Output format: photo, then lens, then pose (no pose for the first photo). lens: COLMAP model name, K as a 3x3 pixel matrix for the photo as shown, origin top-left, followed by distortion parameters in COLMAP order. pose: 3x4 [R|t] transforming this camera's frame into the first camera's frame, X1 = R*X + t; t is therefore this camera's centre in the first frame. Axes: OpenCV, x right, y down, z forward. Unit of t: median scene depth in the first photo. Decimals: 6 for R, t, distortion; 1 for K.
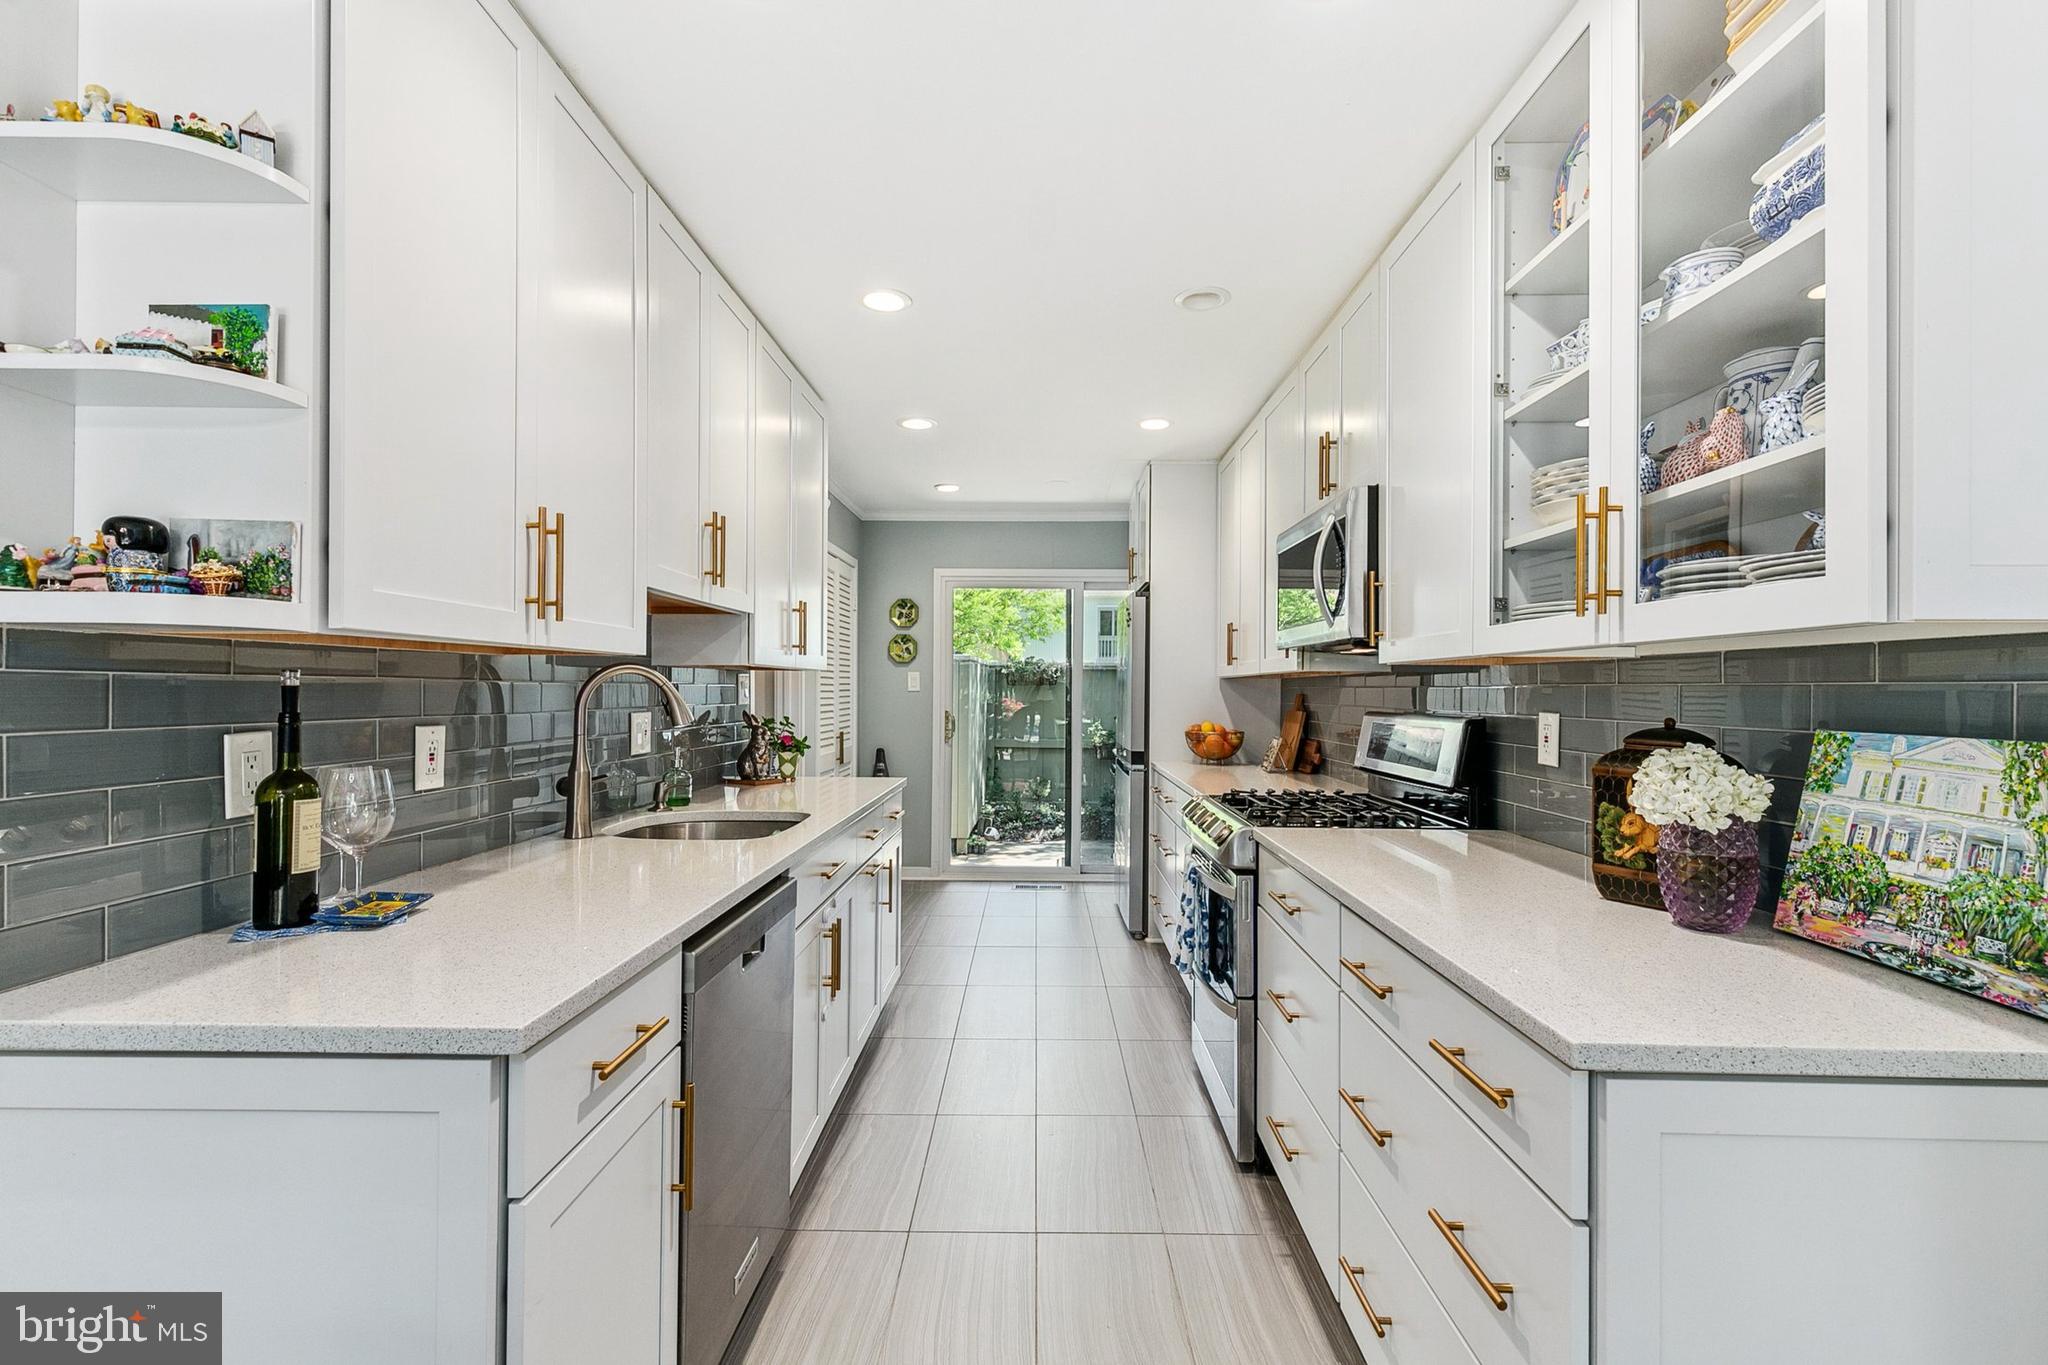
lens RADIAL K [[930.6, 0, 1021.7], [0, 930.6, 684.0], [0, 0, 1]] dist [0.007320, -0.001892]
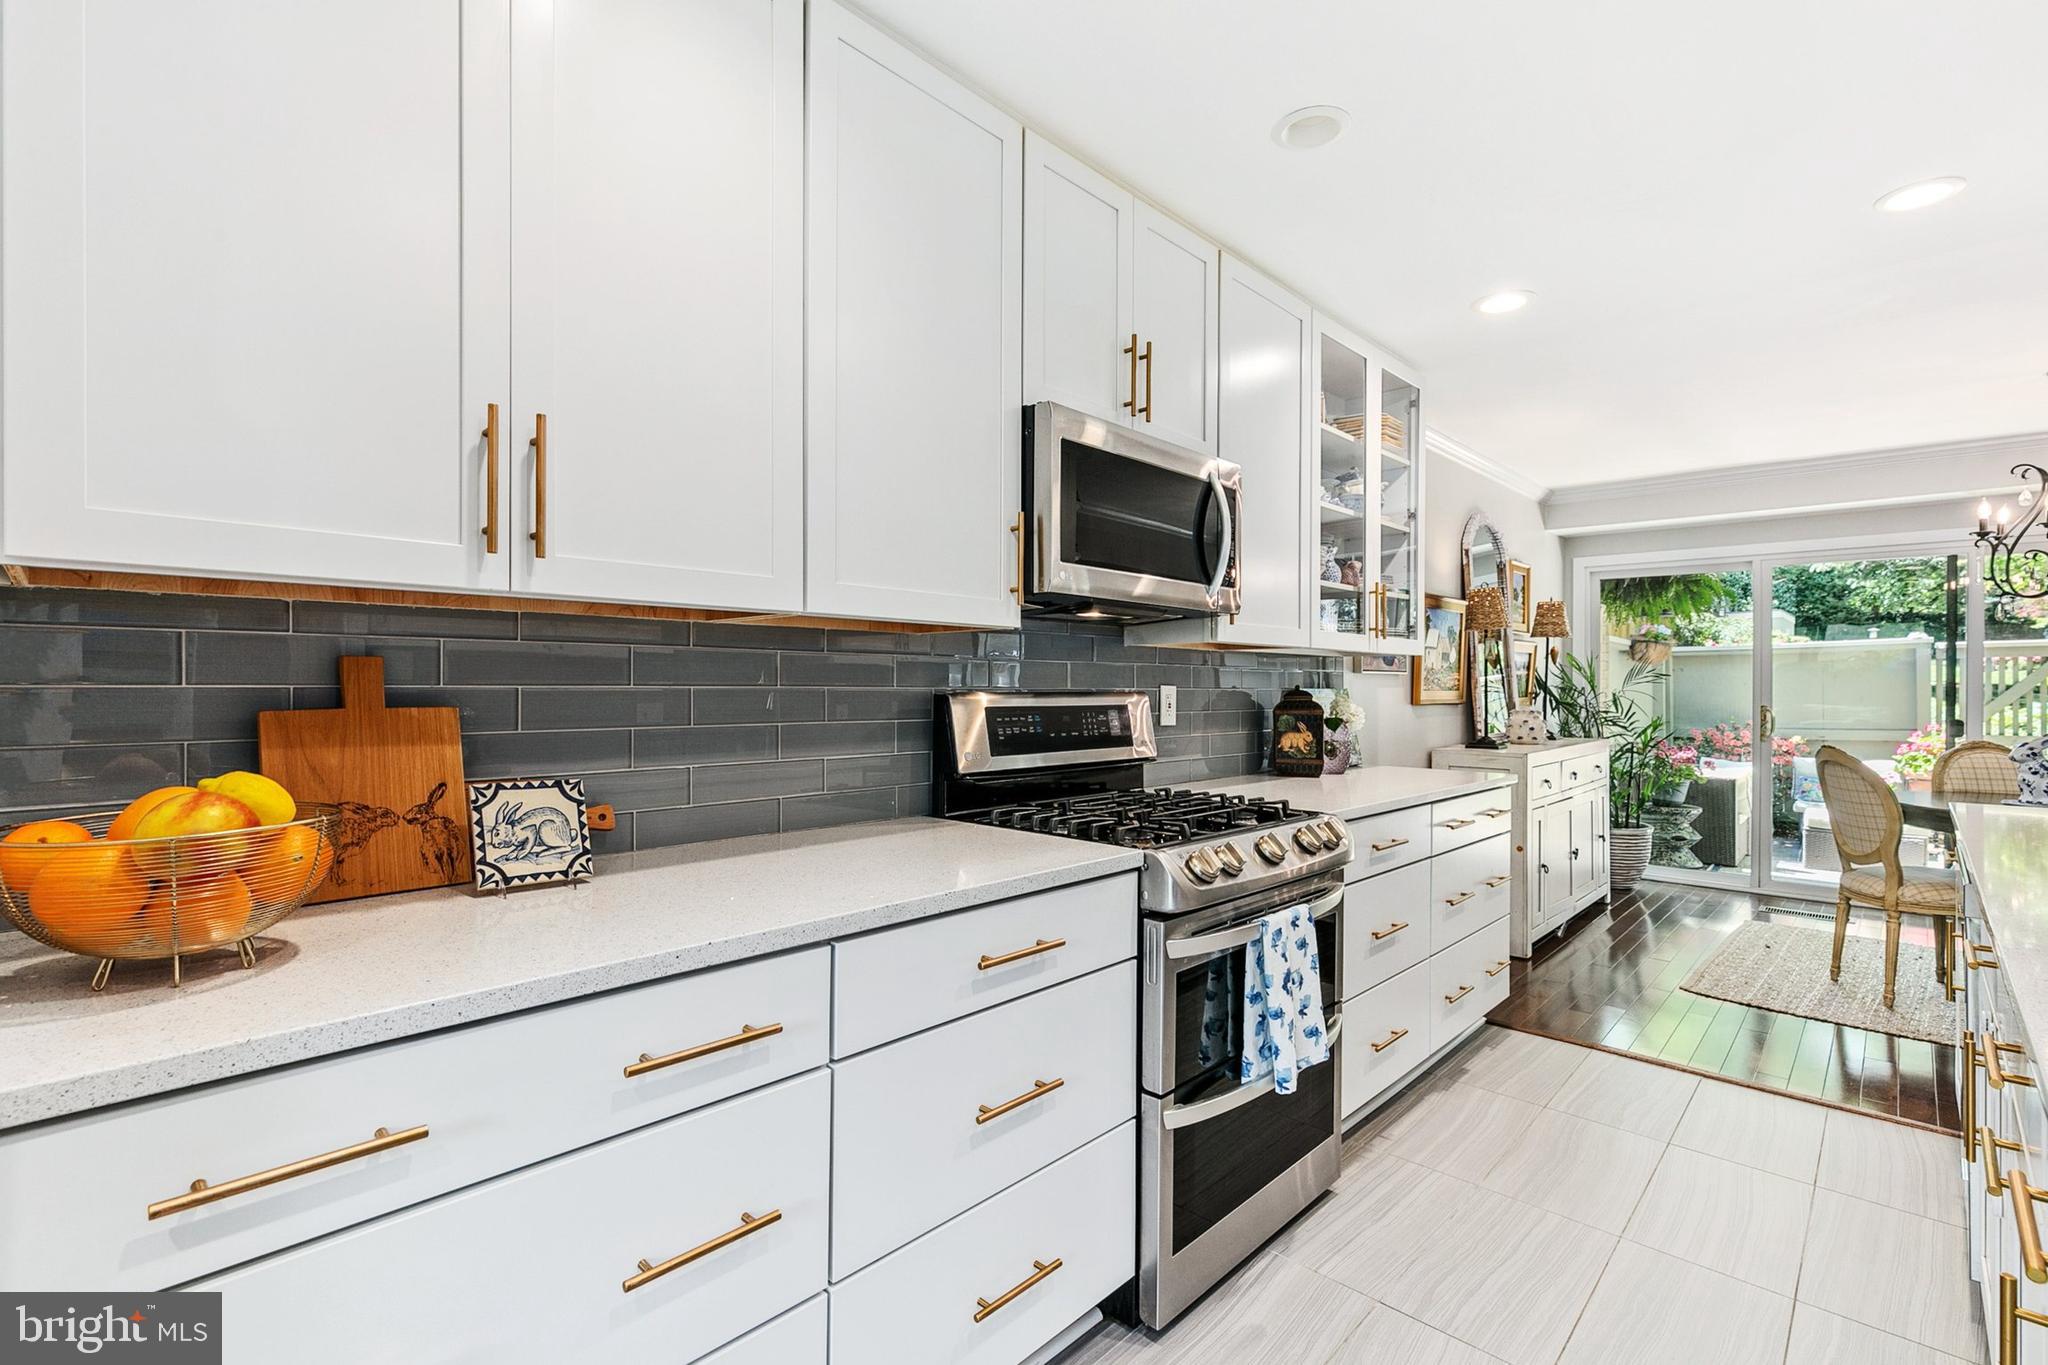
lens RADIAL K [[930.6, 0, 1025.5], [0, 930.6, 684.2], [0, 0, 1]] dist [0.007320, -0.001892]
pose [[-0.741923, -0.007631, 0.670442, -0.136787], [-0.013201, 0.999908, -0.003227, 0.028603], [-0.670355, -0.011244, -0.741955, 1.697325]]
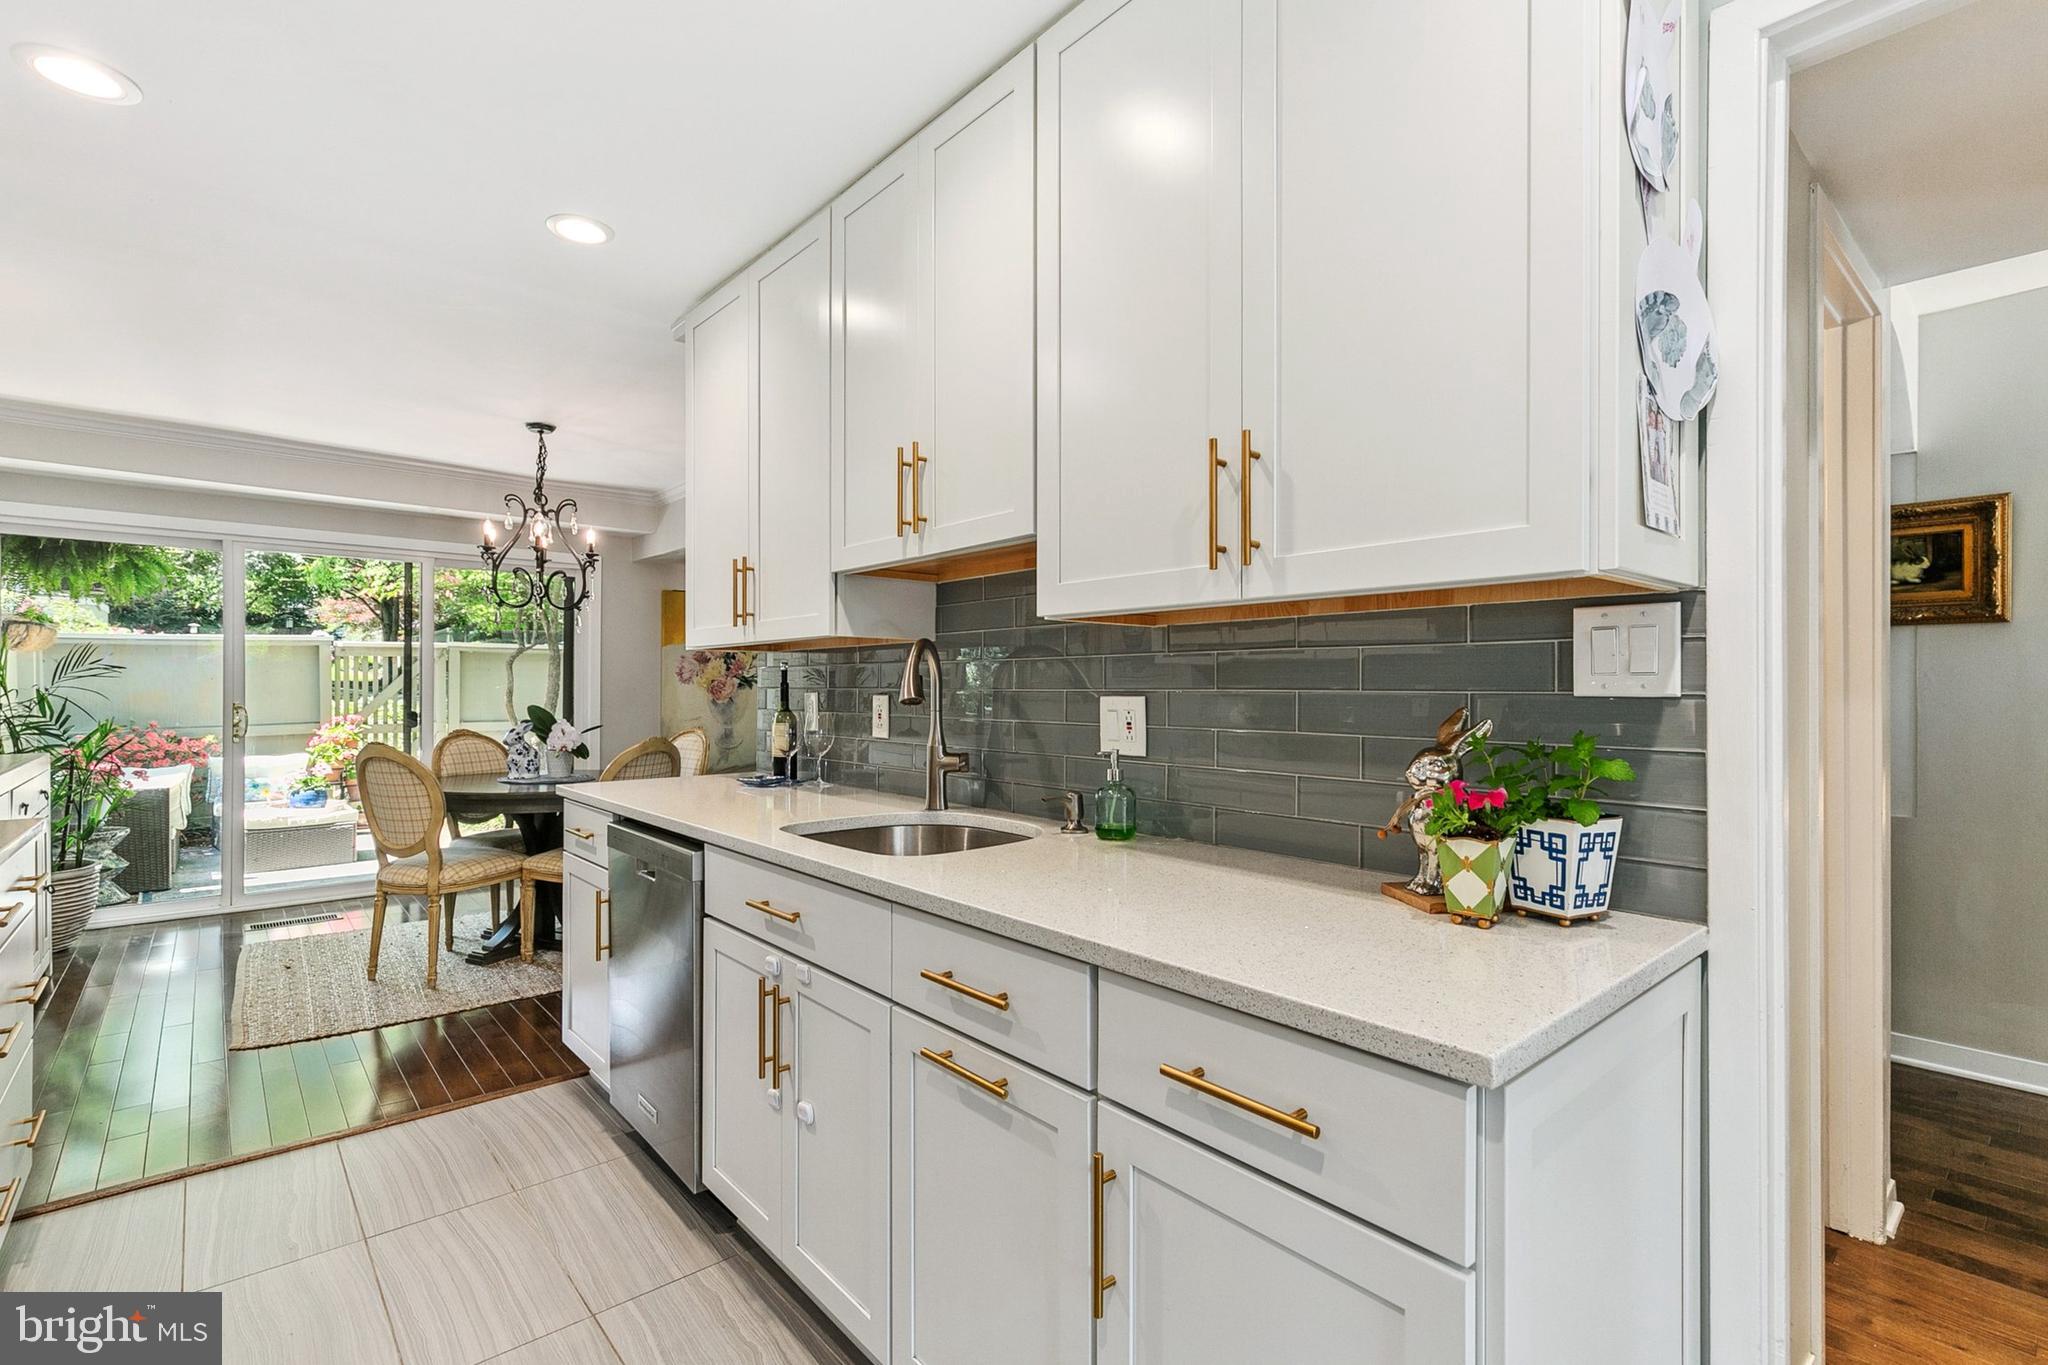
lens RADIAL K [[930.6, 0, 1012.1], [0, 930.6, 686.1], [0, 0, 1]] dist [0.007320, -0.001892]
pose [[-0.739862, -0.007510, -0.672717, 0.139829], [-0.001585, 0.999954, -0.009420, 0.029738], [0.672757, -0.005903, -0.739840, 1.490602]]
